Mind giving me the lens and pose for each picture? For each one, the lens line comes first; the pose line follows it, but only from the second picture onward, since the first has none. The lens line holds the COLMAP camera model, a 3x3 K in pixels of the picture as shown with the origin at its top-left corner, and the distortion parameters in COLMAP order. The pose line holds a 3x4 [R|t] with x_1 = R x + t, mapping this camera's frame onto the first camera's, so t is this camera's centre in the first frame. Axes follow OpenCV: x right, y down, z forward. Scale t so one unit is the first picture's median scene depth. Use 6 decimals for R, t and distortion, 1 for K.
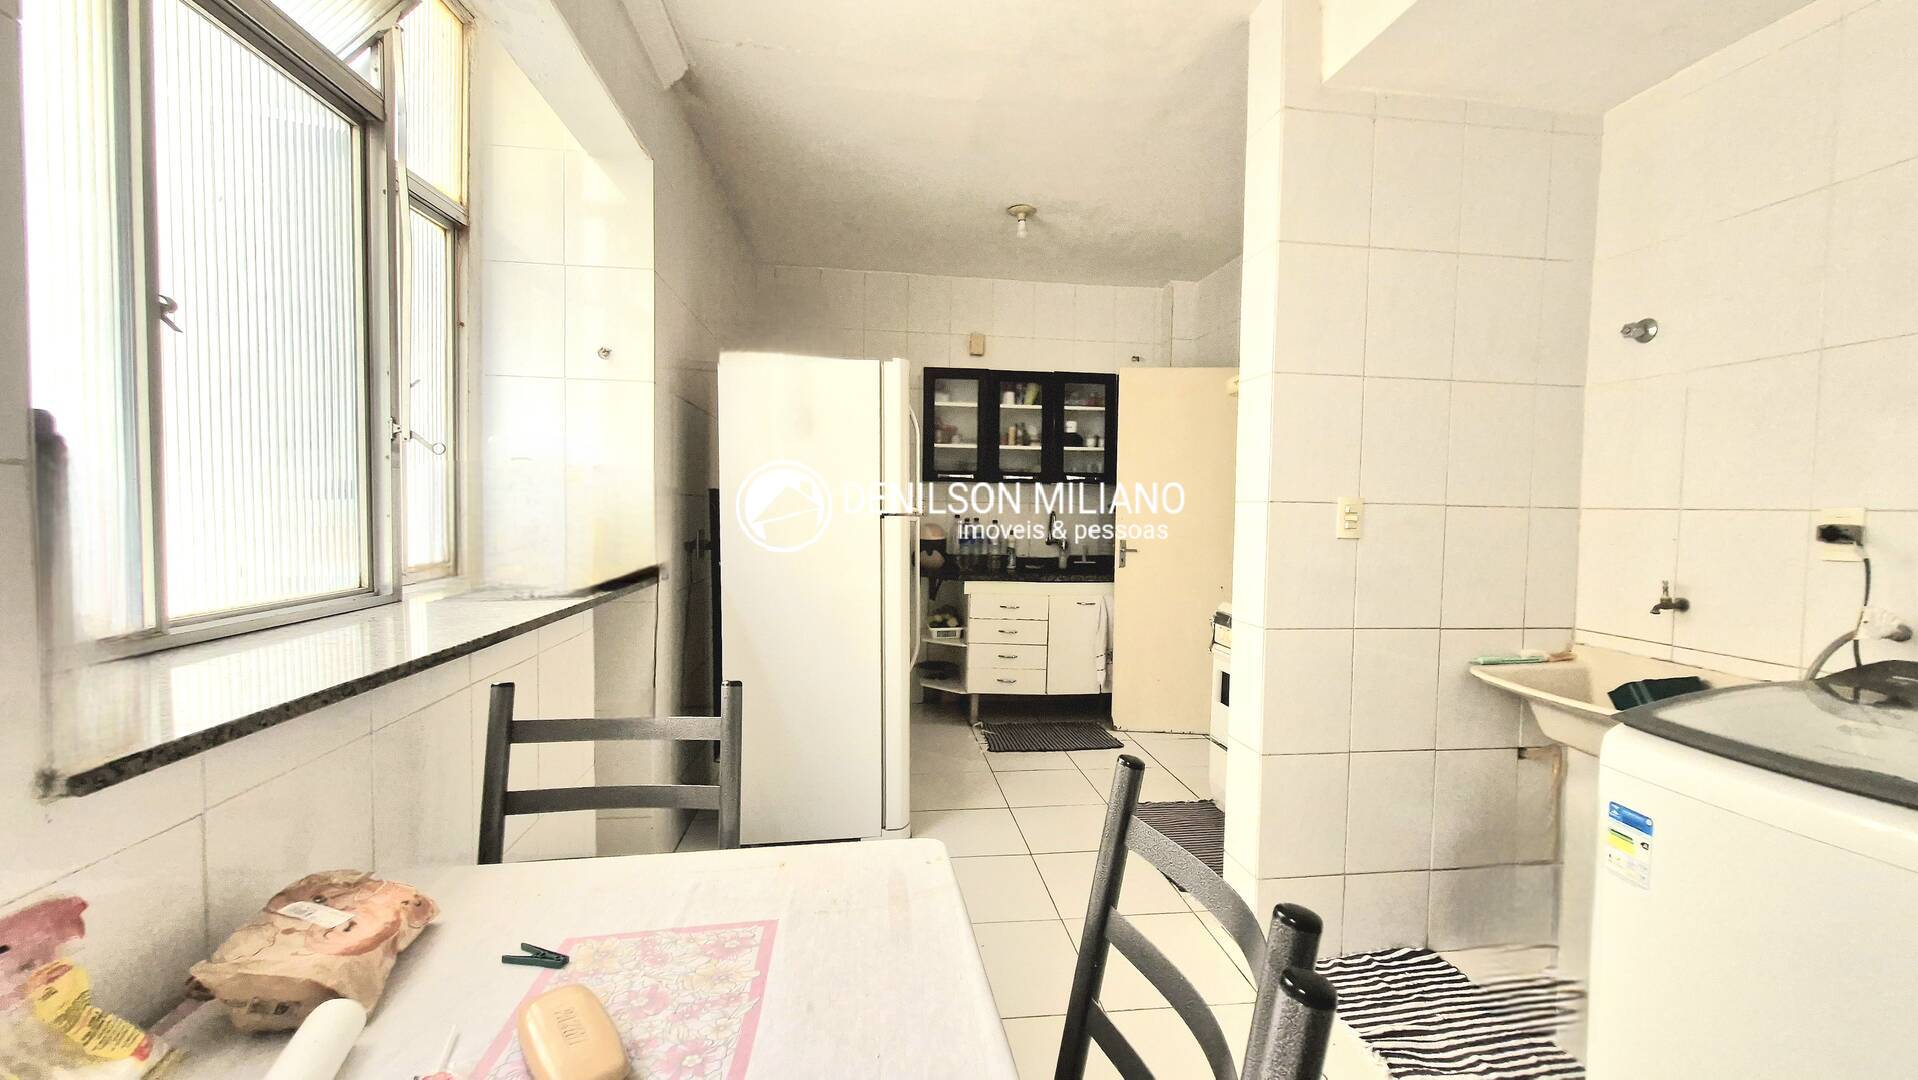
lens RADIAL K [[760.0, 0, 961.5], [0, 760.0, 542.8], [0, 0, 1]] dist [0.001077, -0.000027]
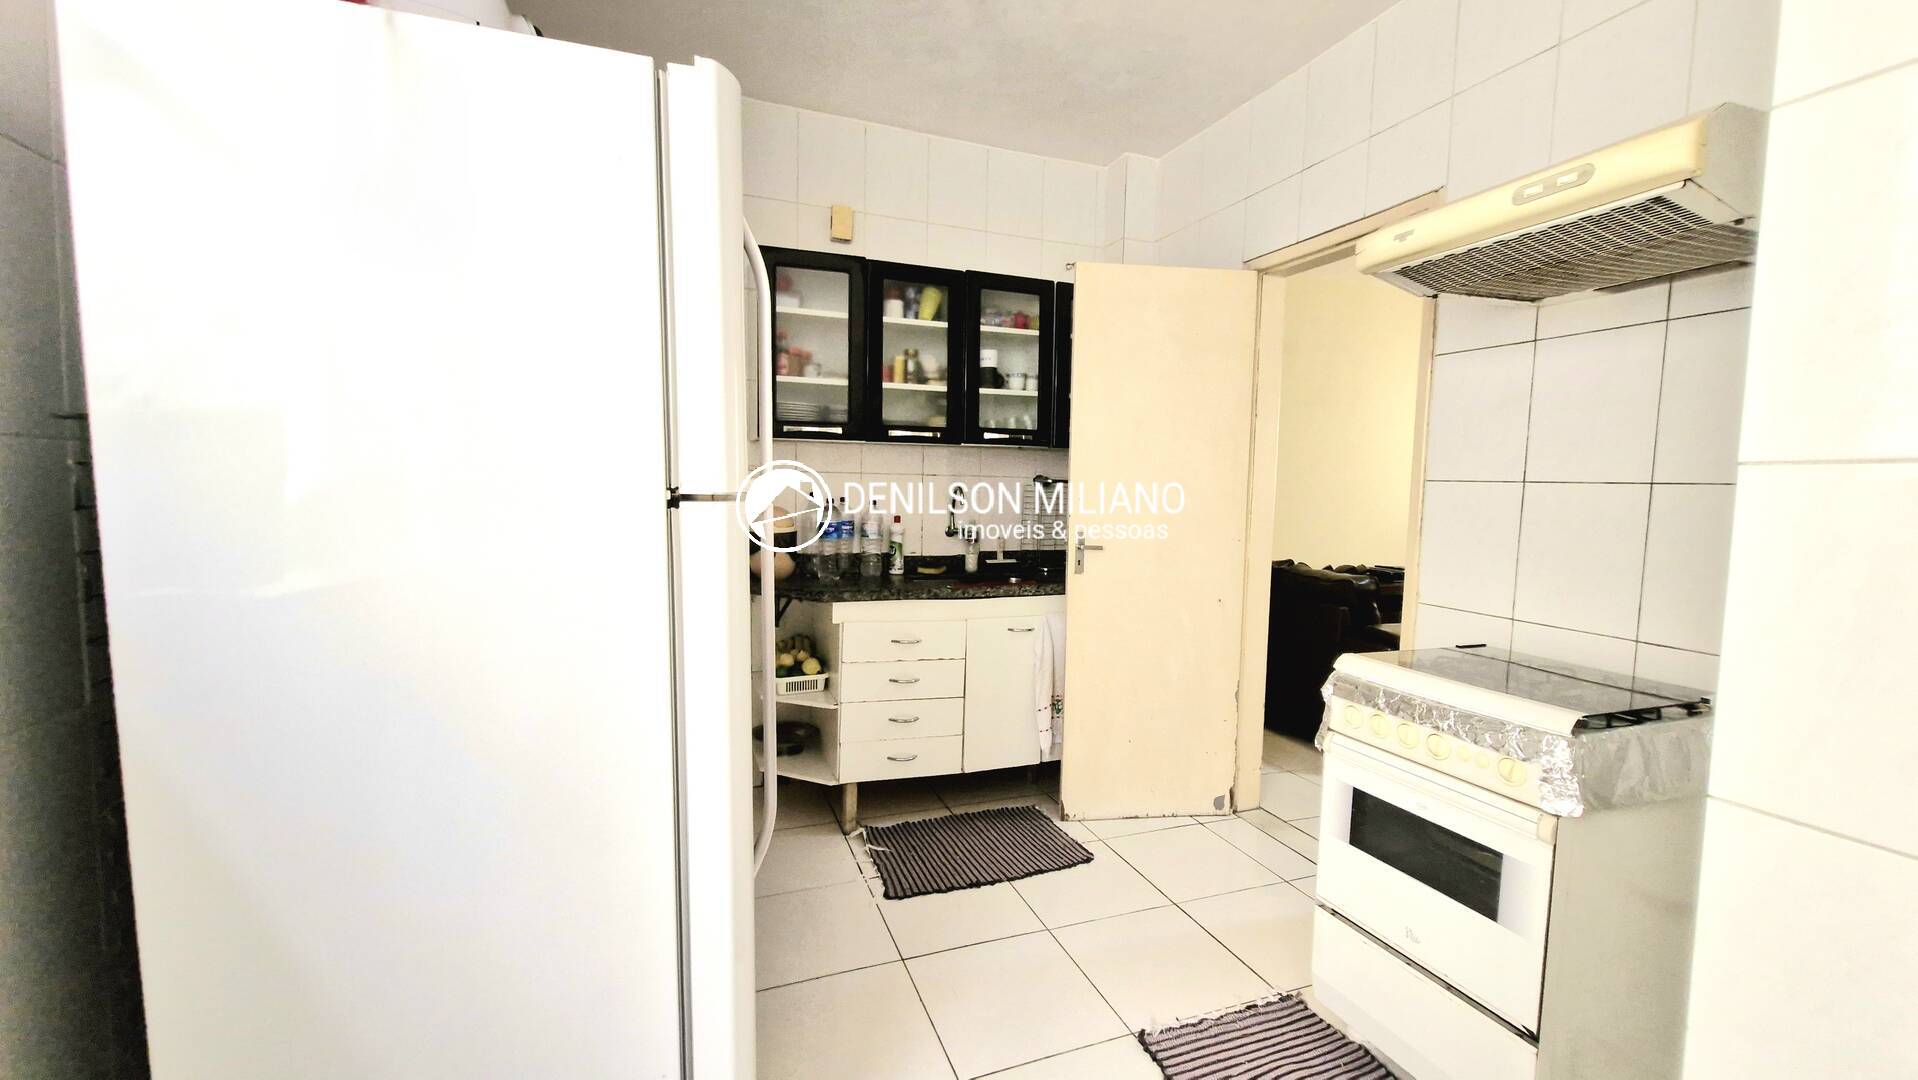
lens RADIAL K [[760.0, 0, 955.1], [0, 760.0, 542.8], [0, 0, 1]] dist [0.001077, -0.000027]
pose [[0.975707, -0.015619, 0.218523, -0.030866], [0.008333, 0.999379, 0.034223, -0.016081], [-0.218922, -0.031571, 0.975231, 0.366733]]
